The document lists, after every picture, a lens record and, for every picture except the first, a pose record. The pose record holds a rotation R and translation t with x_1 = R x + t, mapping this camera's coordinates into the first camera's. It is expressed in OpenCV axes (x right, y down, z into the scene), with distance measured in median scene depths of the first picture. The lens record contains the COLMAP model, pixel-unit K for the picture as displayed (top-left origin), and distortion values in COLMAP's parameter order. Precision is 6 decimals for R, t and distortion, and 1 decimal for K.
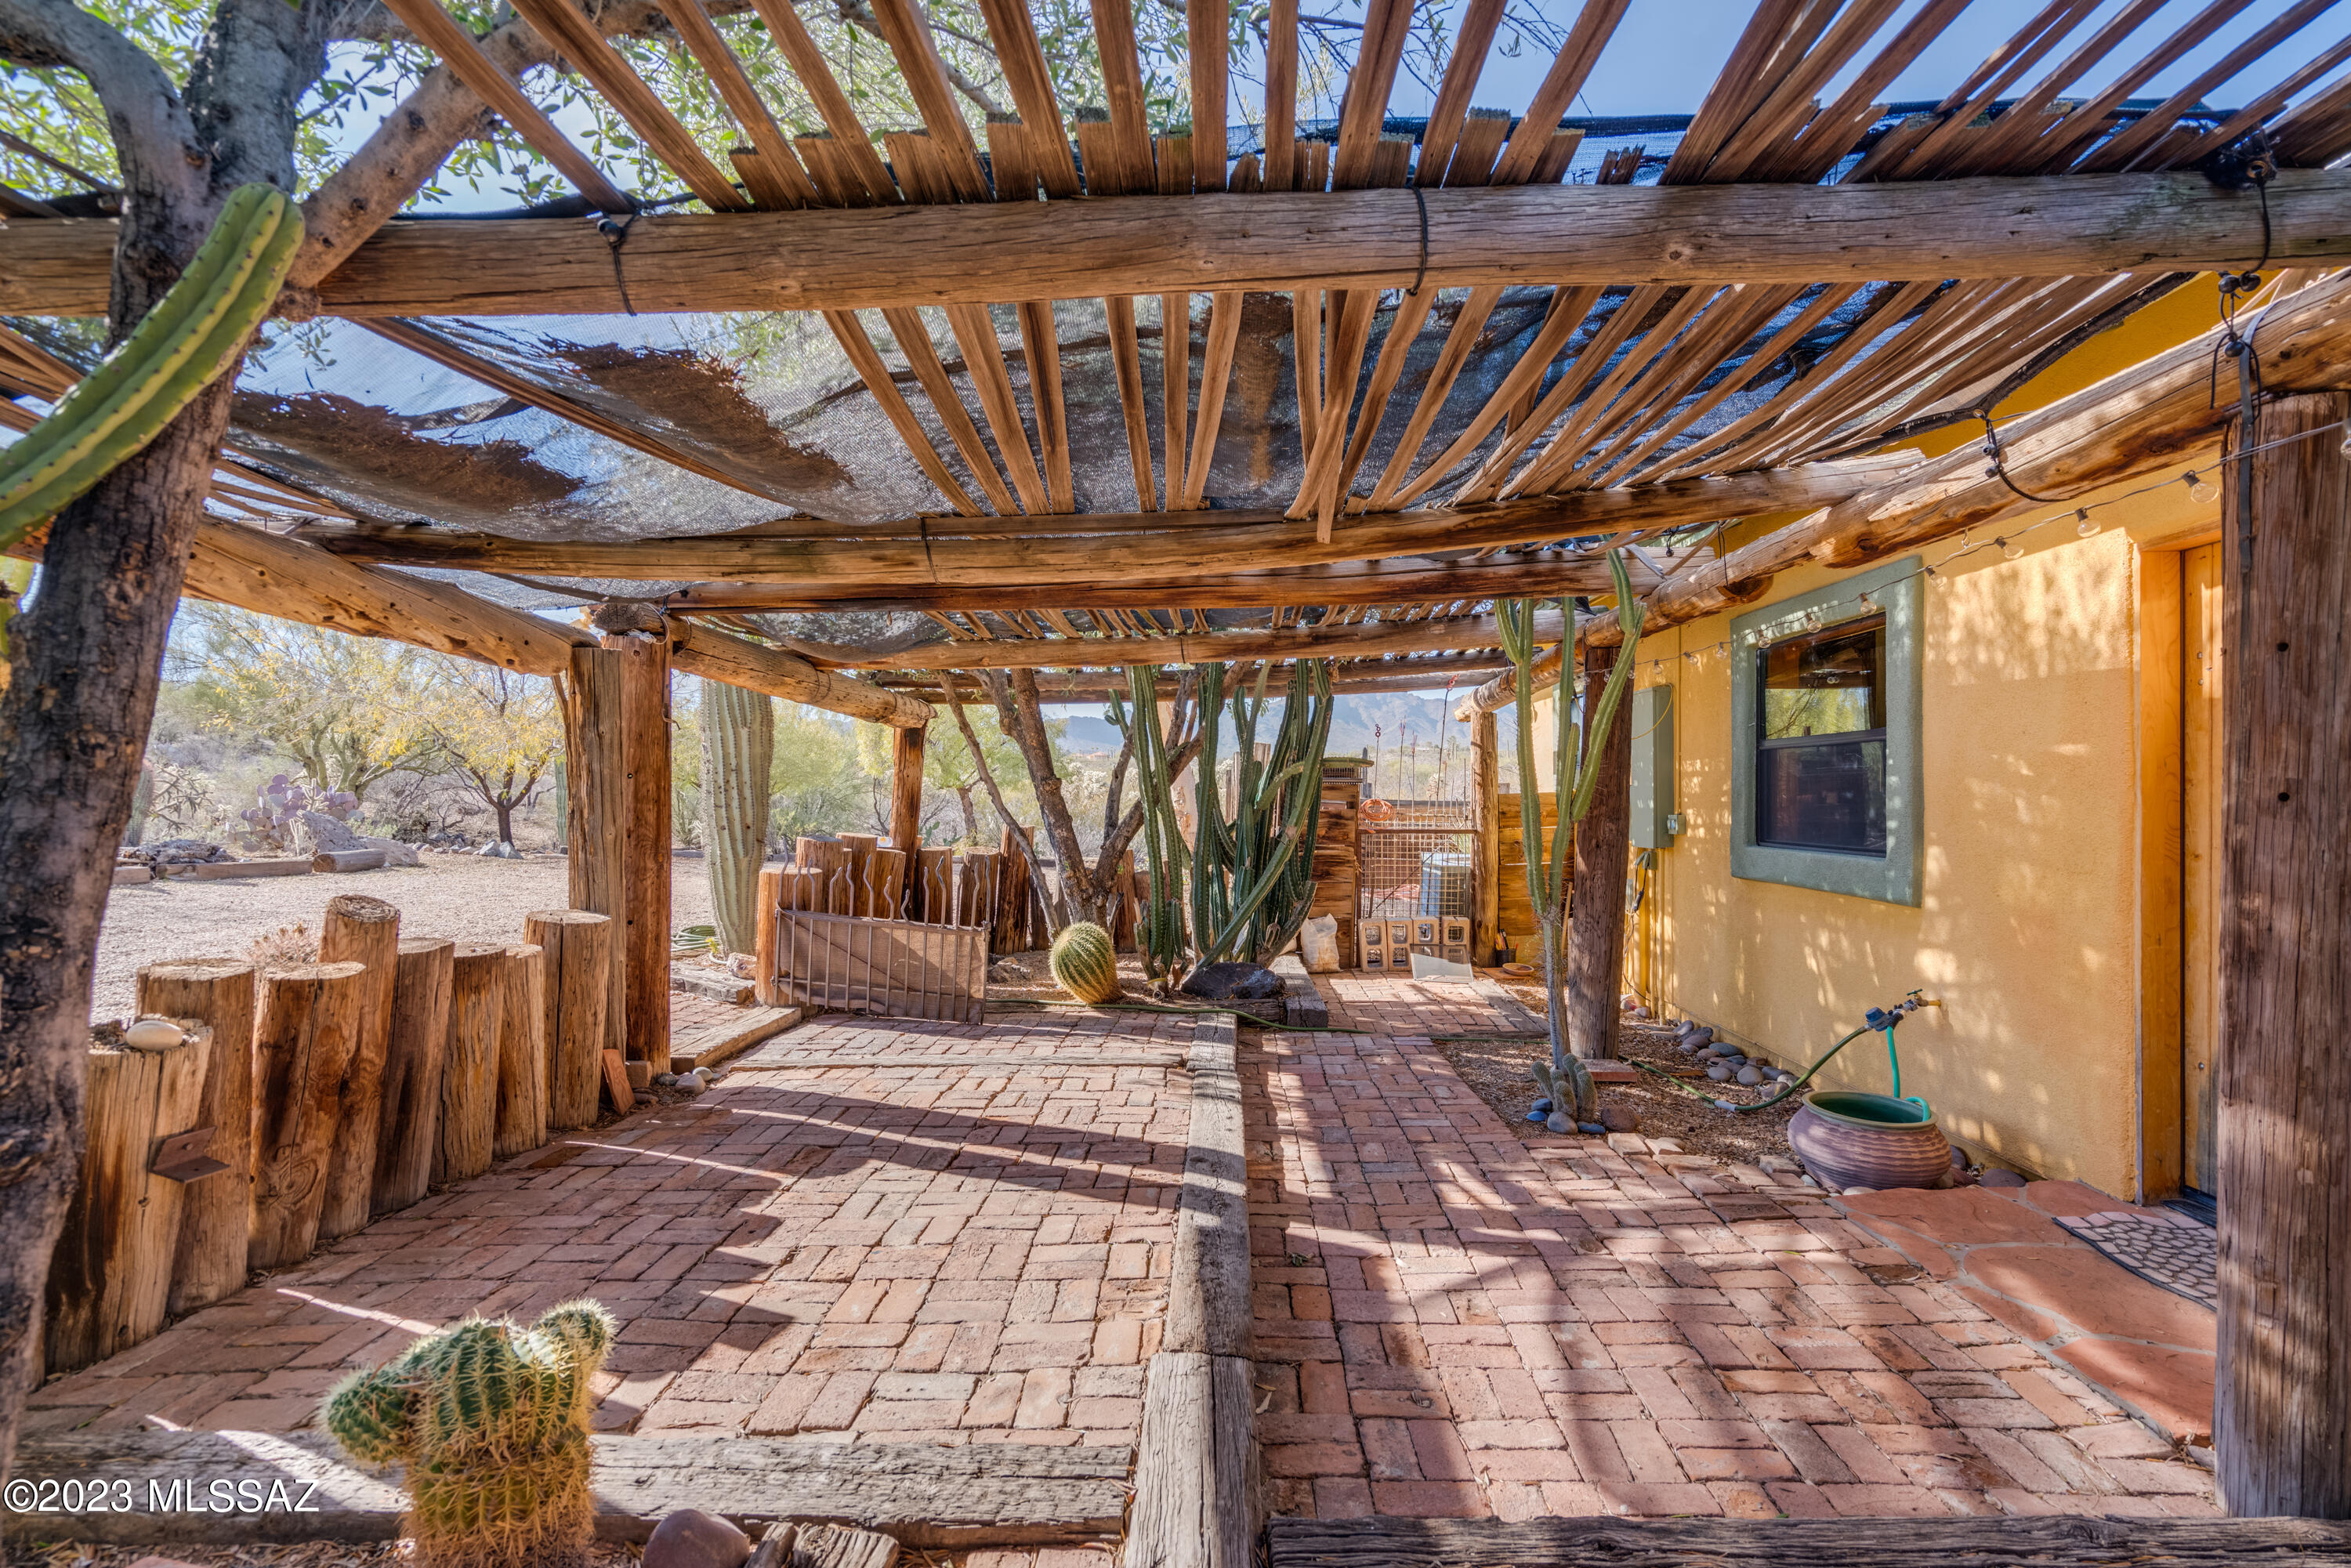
lens RADIAL K [[1076.1, 0, 1186.9], [0, 1076.1, 778.0], [0, 0, 1]] dist [0.001556, 0.000106]
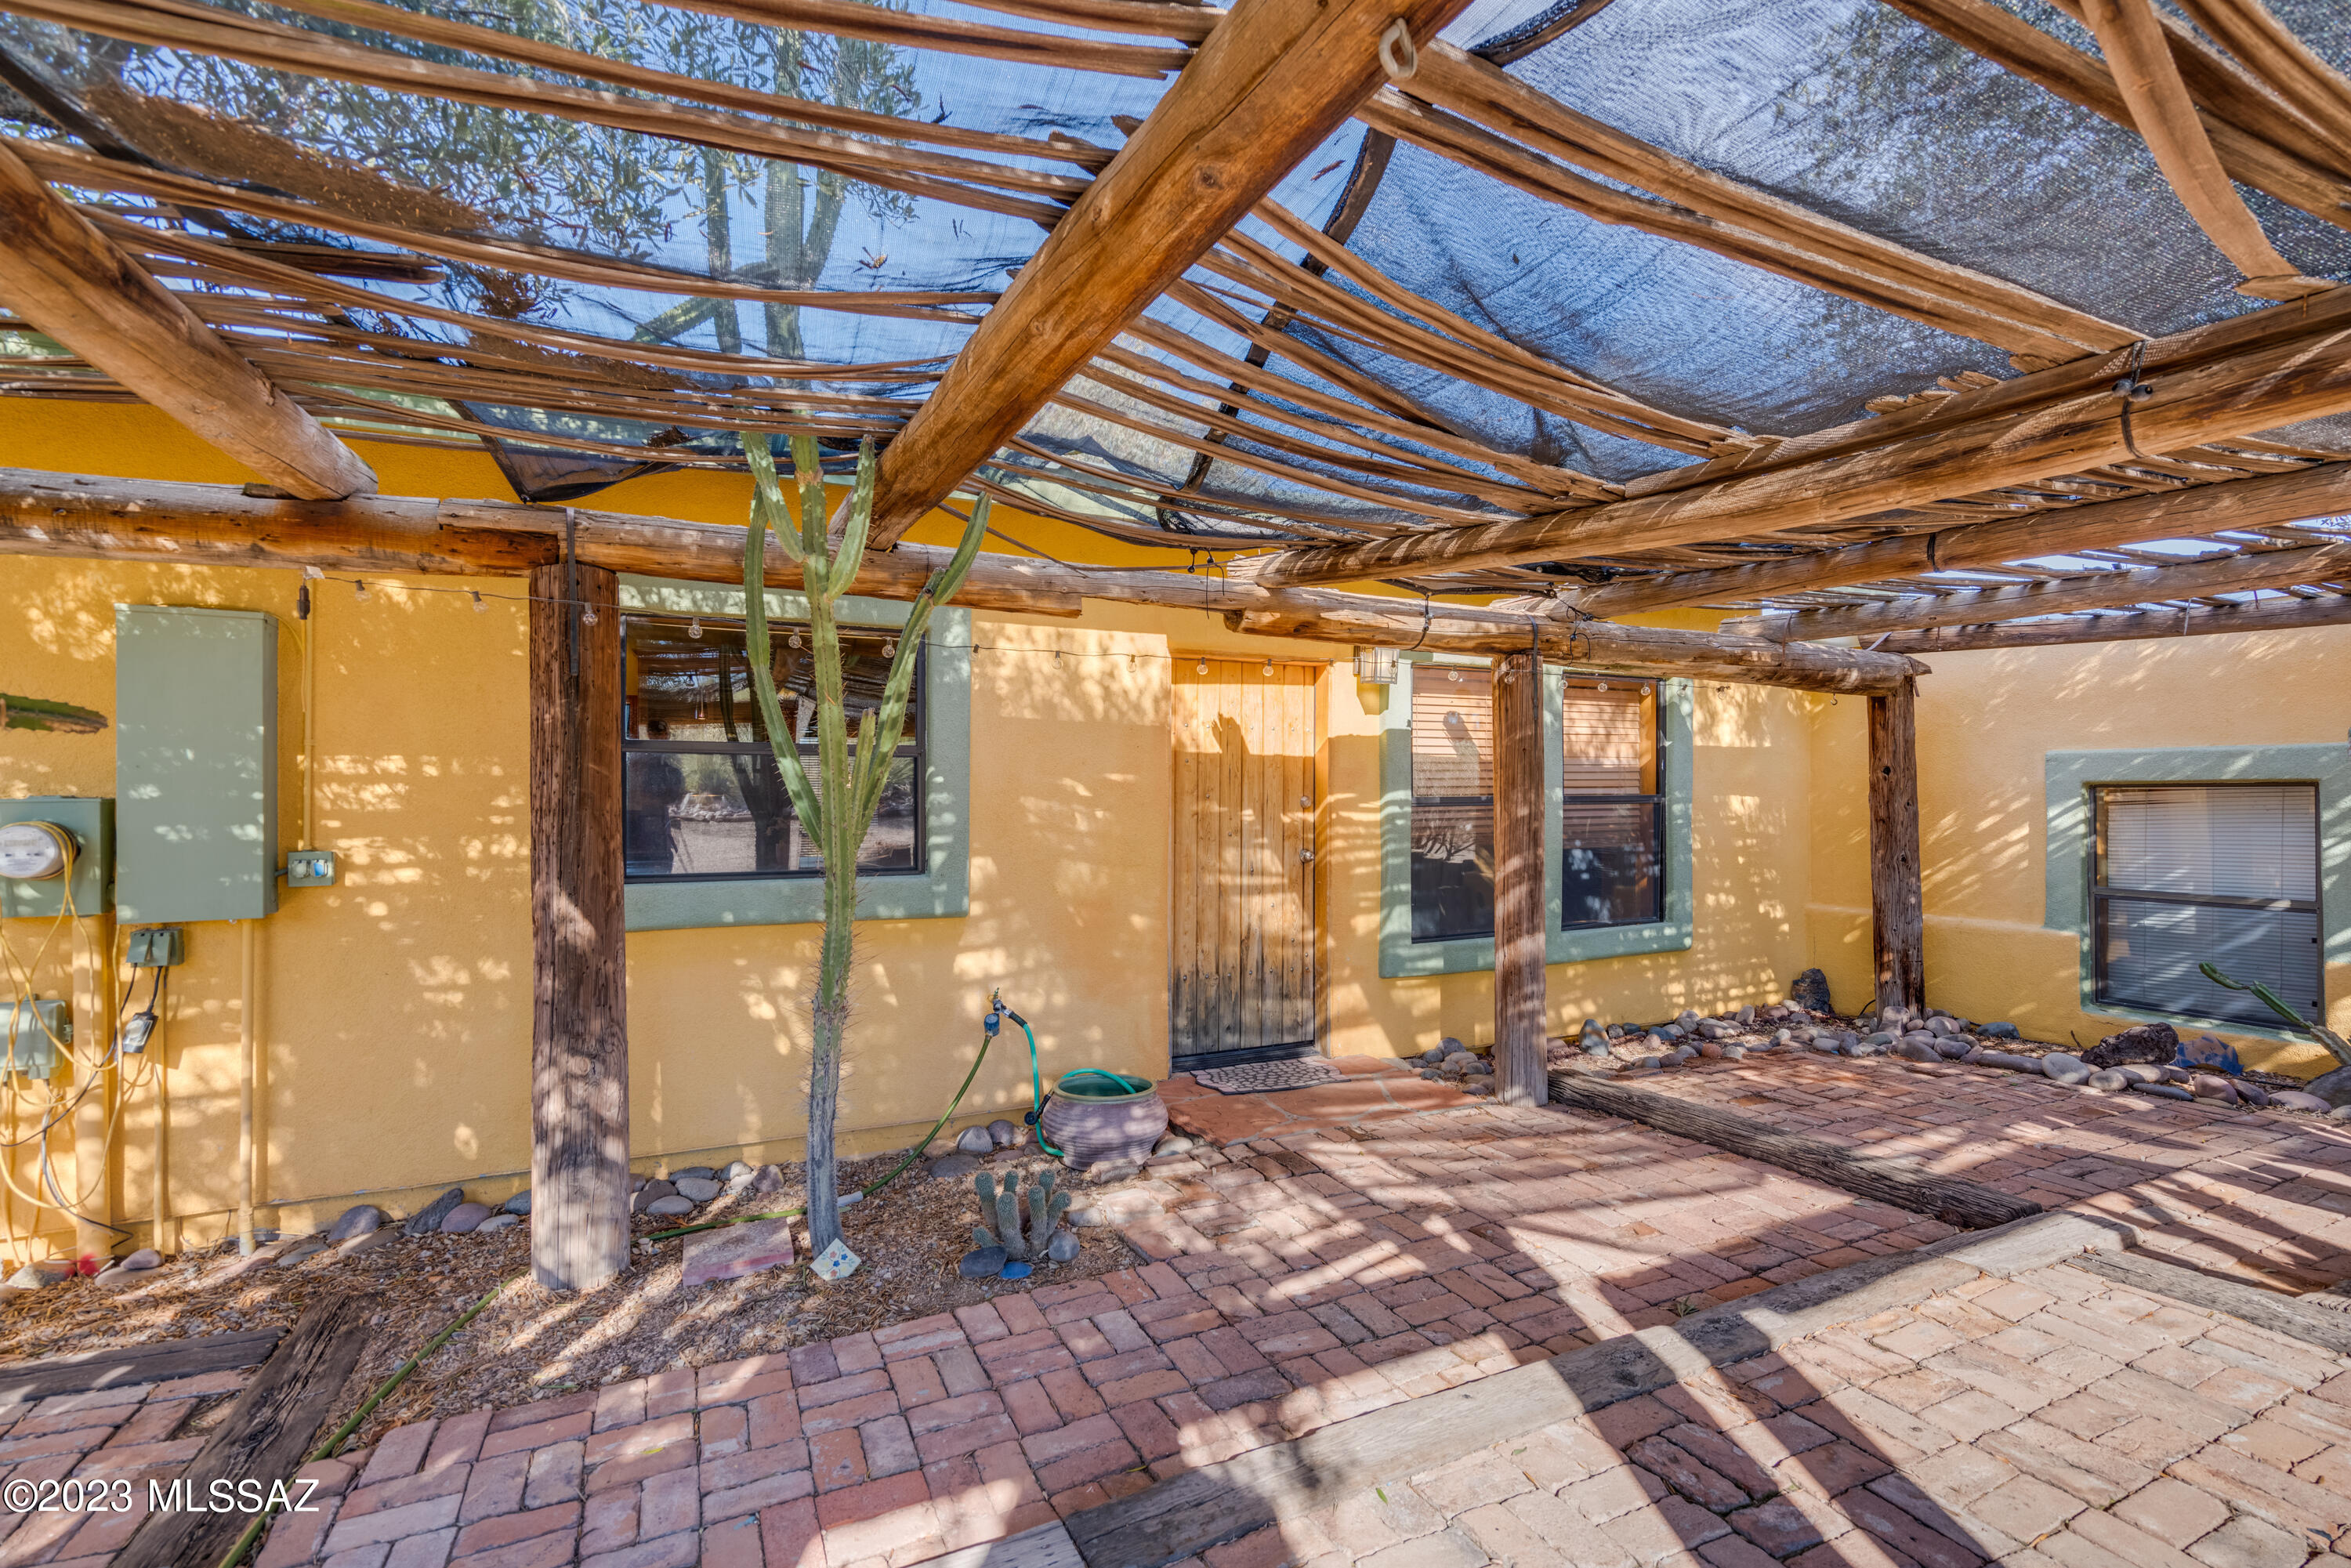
lens RADIAL K [[1076.1, 0, 1186.9], [0, 1076.1, 778.0], [0, 0, 1]] dist [0.001556, 0.000106]
pose [[-0.459136, 0.014629, 0.888245, -0.500020], [-0.011502, 0.999683, -0.022410, 0.005436], [-0.888291, -0.020506, -0.458822, 1.680875]]
